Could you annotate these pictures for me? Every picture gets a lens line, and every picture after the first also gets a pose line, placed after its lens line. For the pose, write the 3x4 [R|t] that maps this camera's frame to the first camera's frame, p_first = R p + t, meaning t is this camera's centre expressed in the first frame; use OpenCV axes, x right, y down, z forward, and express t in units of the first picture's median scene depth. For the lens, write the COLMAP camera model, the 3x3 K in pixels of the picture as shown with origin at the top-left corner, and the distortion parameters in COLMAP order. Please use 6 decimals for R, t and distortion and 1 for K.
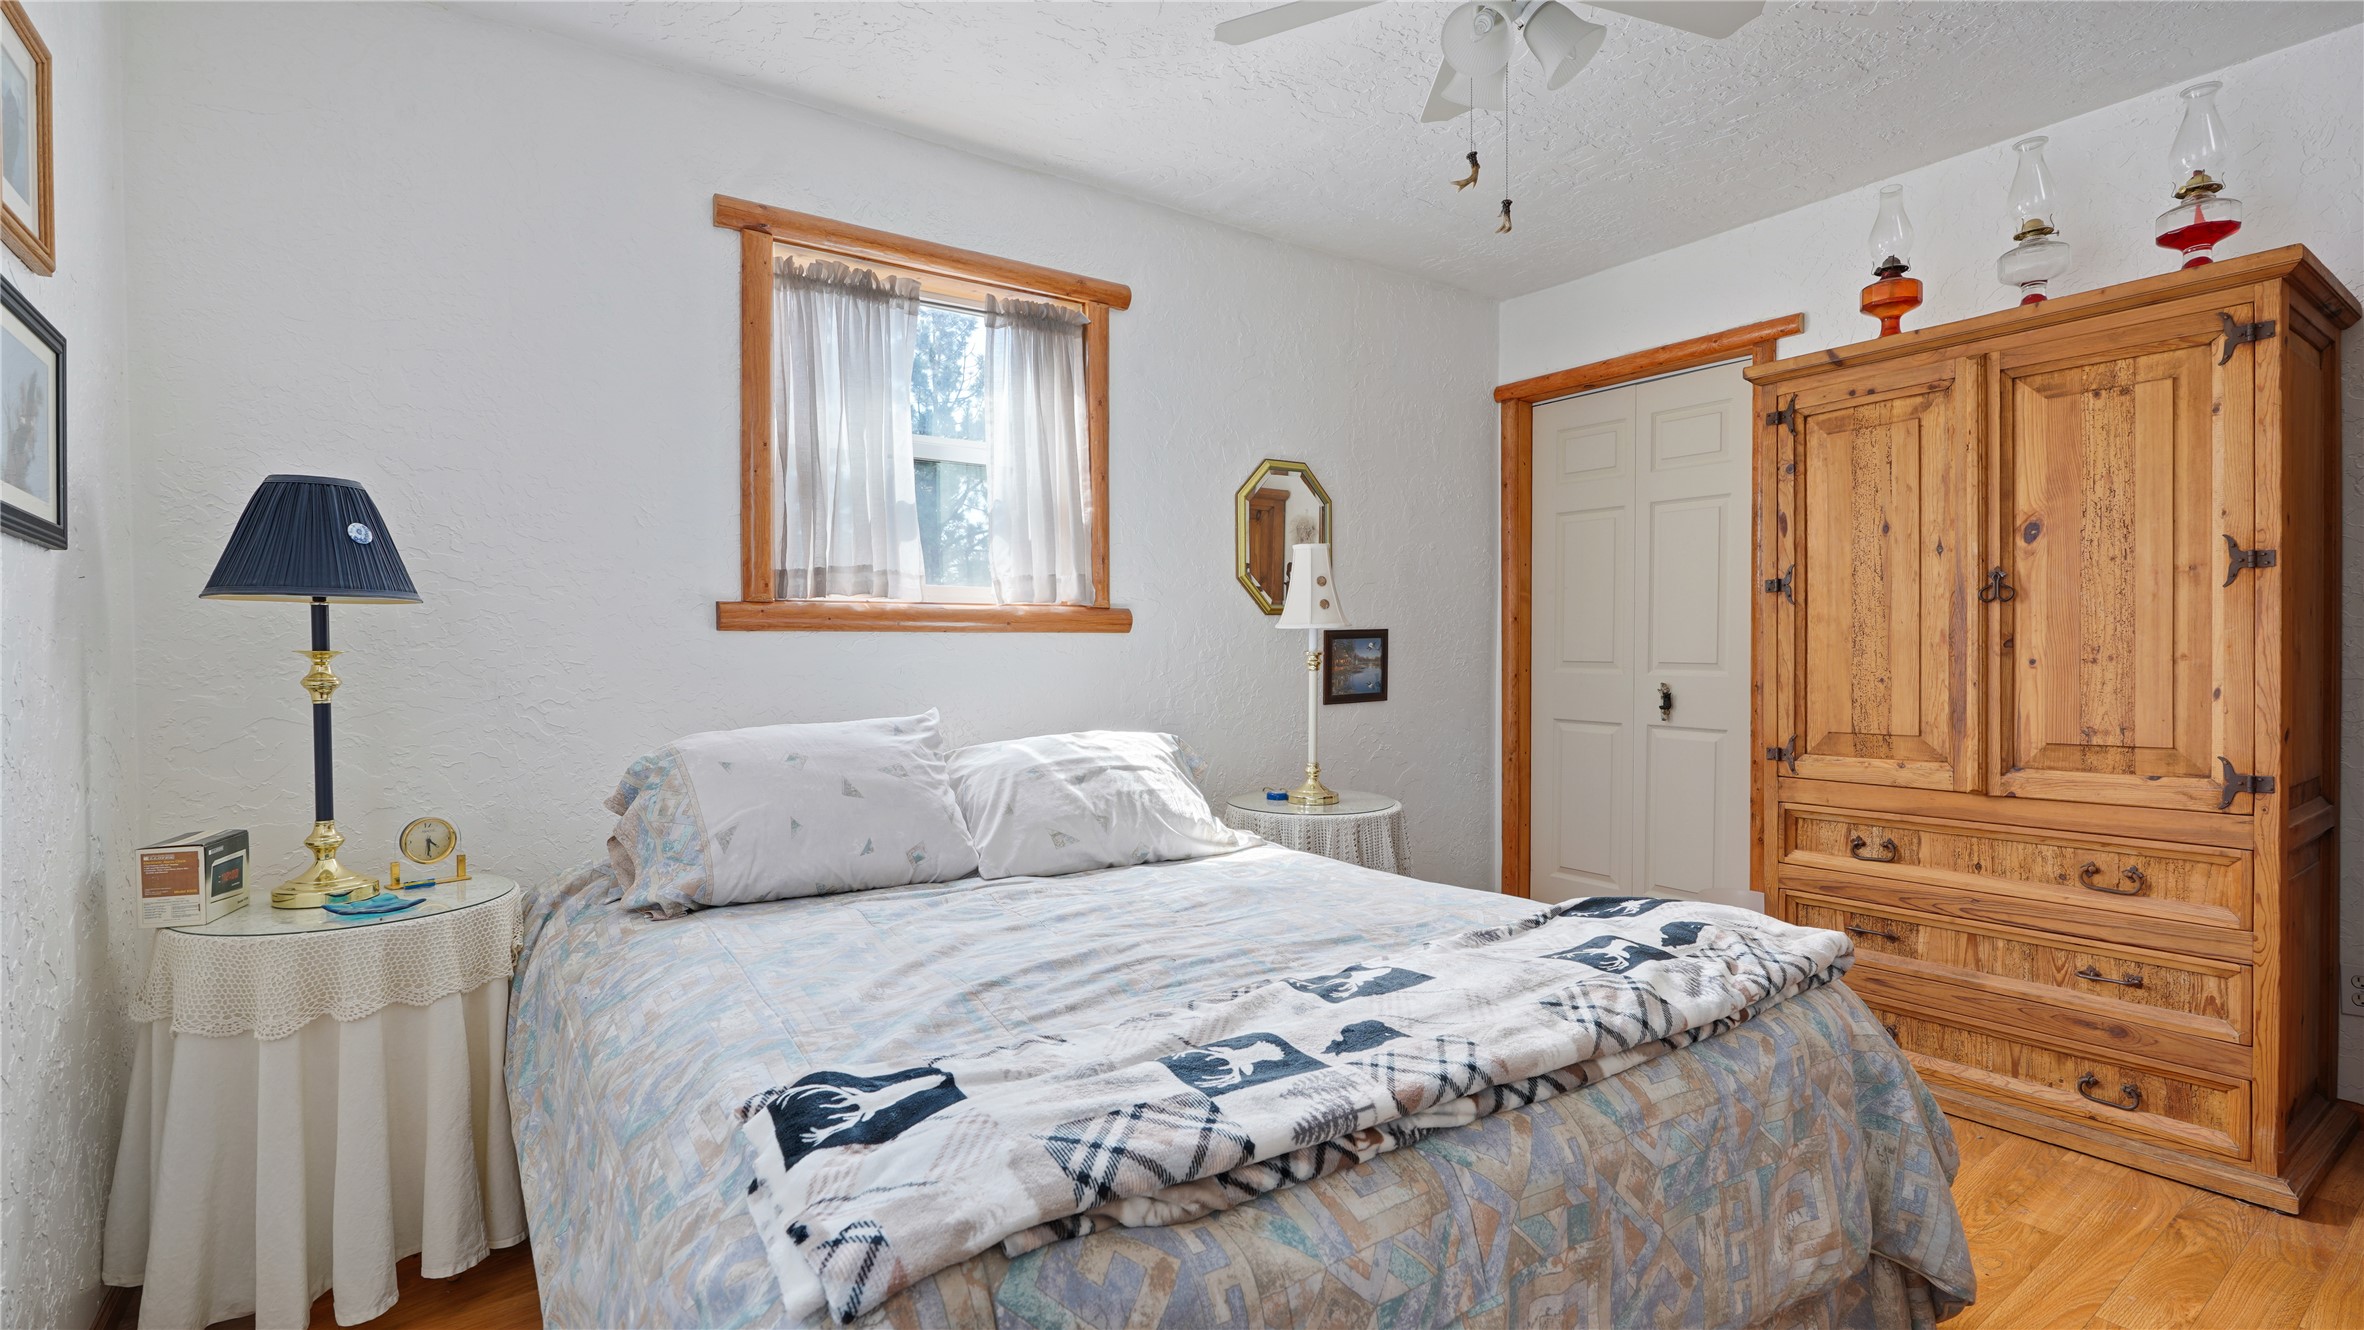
lens RADIAL K [[1073.4, 0, 1182.3], [0, 1073.4, 652.0], [0, 0, 1]] dist [-0.014724, 0.006798]
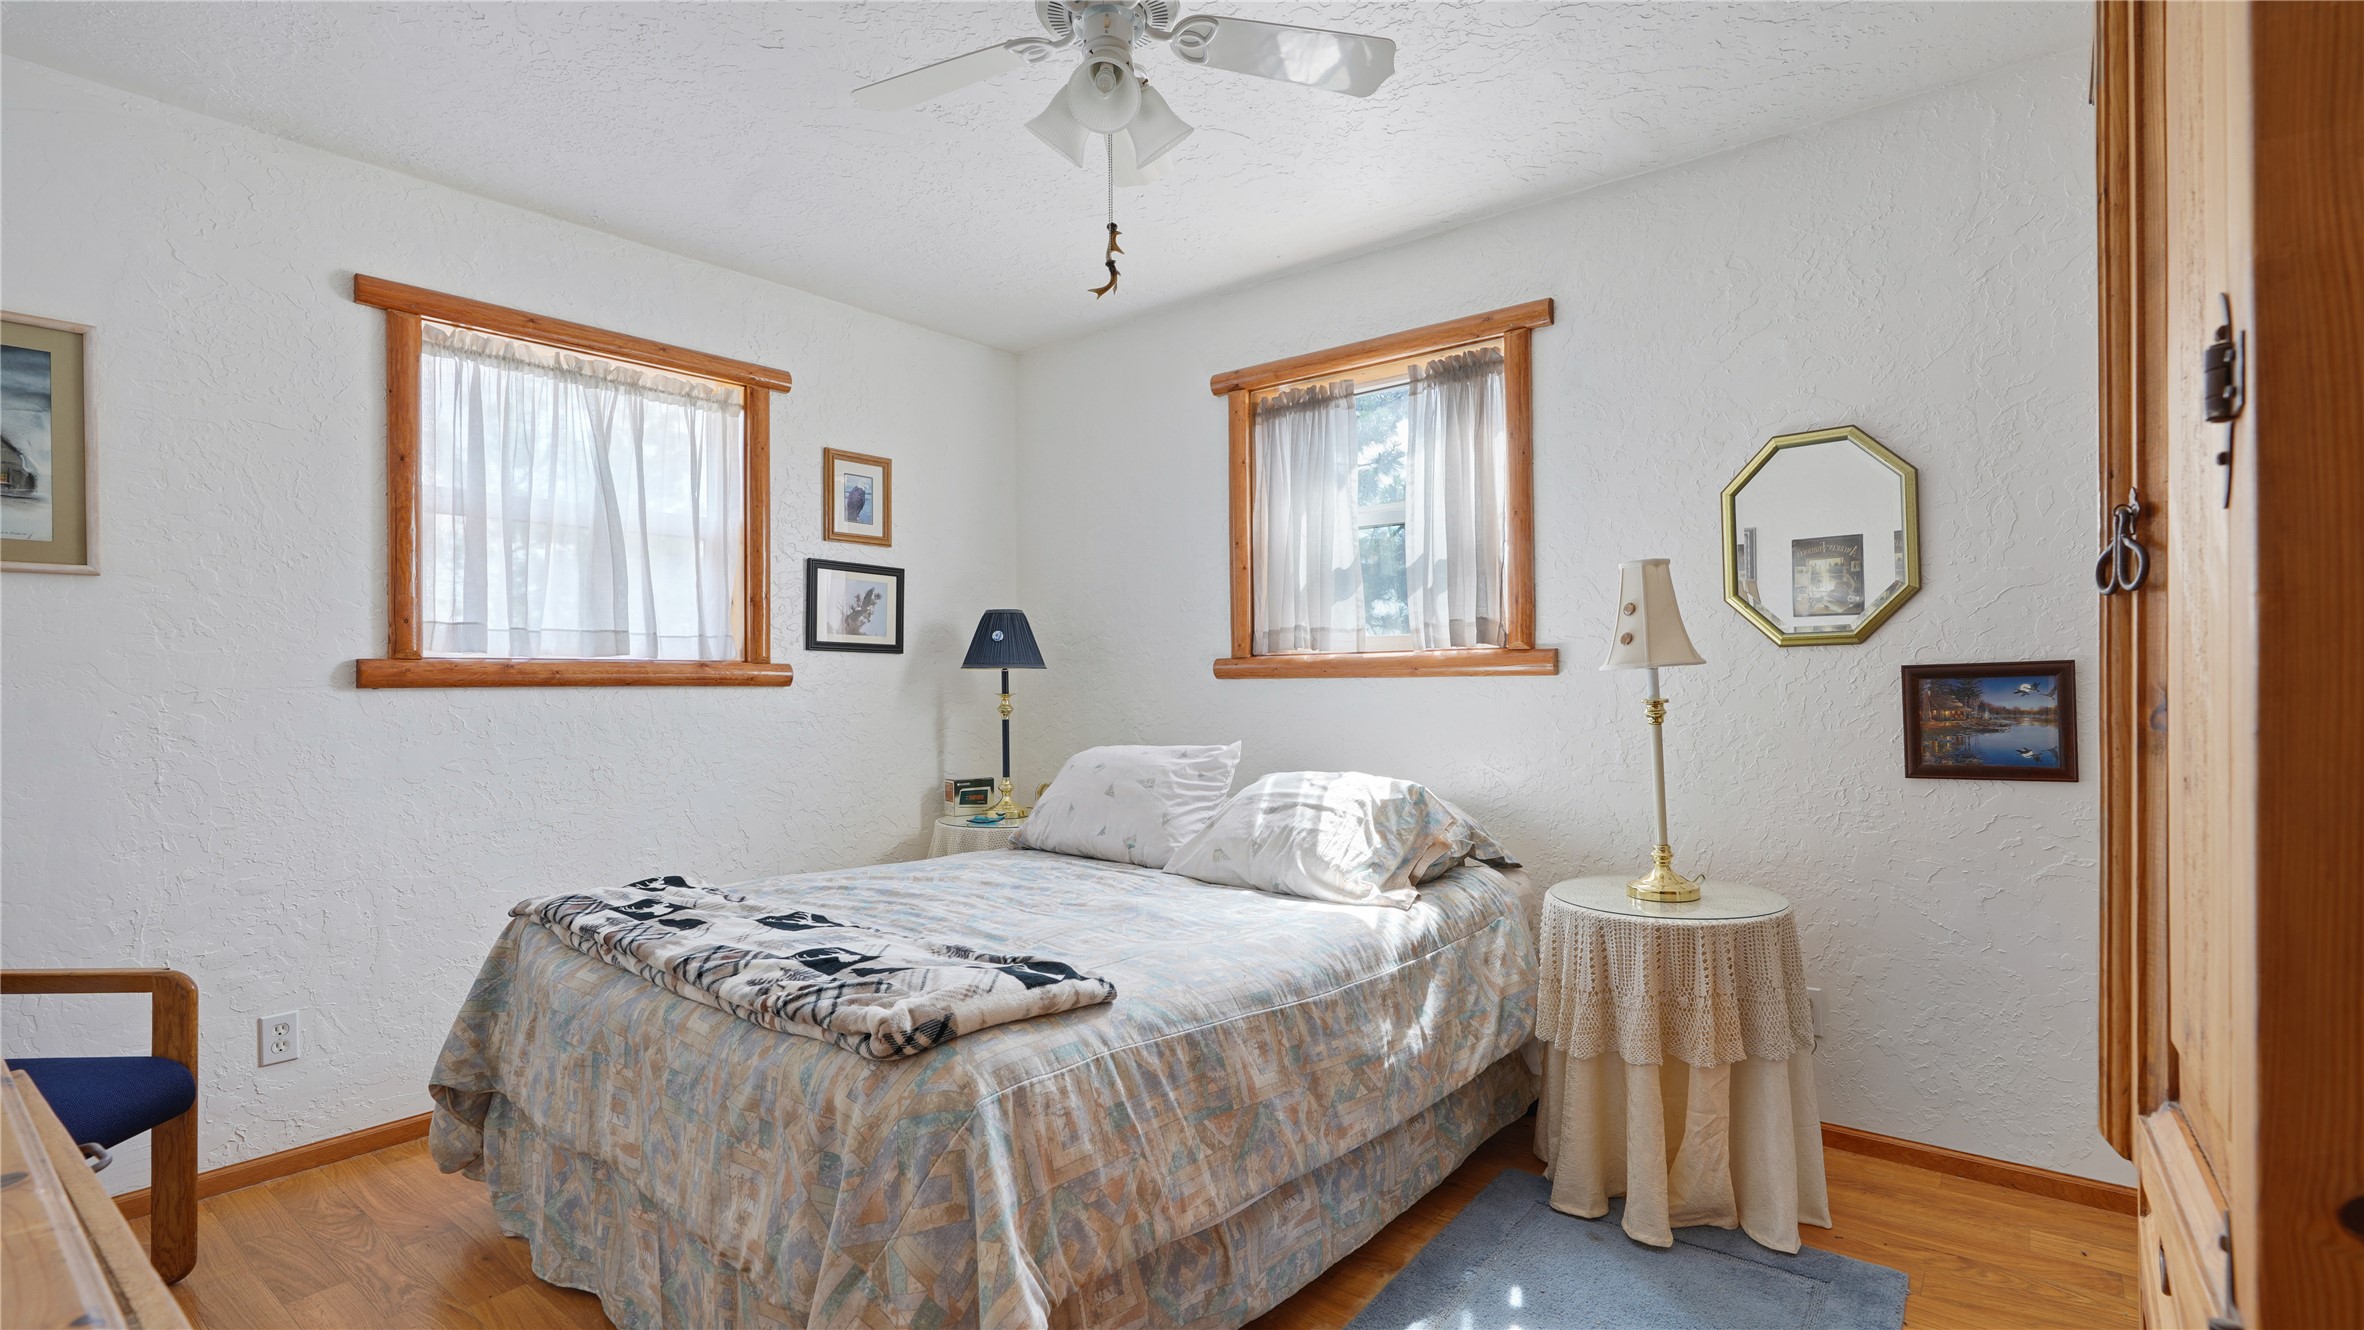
lens RADIAL K [[1073.4, 0, 1182.3], [0, 1073.4, 652.0], [0, 0, 1]] dist [-0.014724, 0.006798]
pose [[0.291800, -0.010221, -0.956425, 0.860258], [0.014529, 0.999875, -0.006253, -0.042079], [0.956369, -0.012071, 0.291912, 0.493021]]
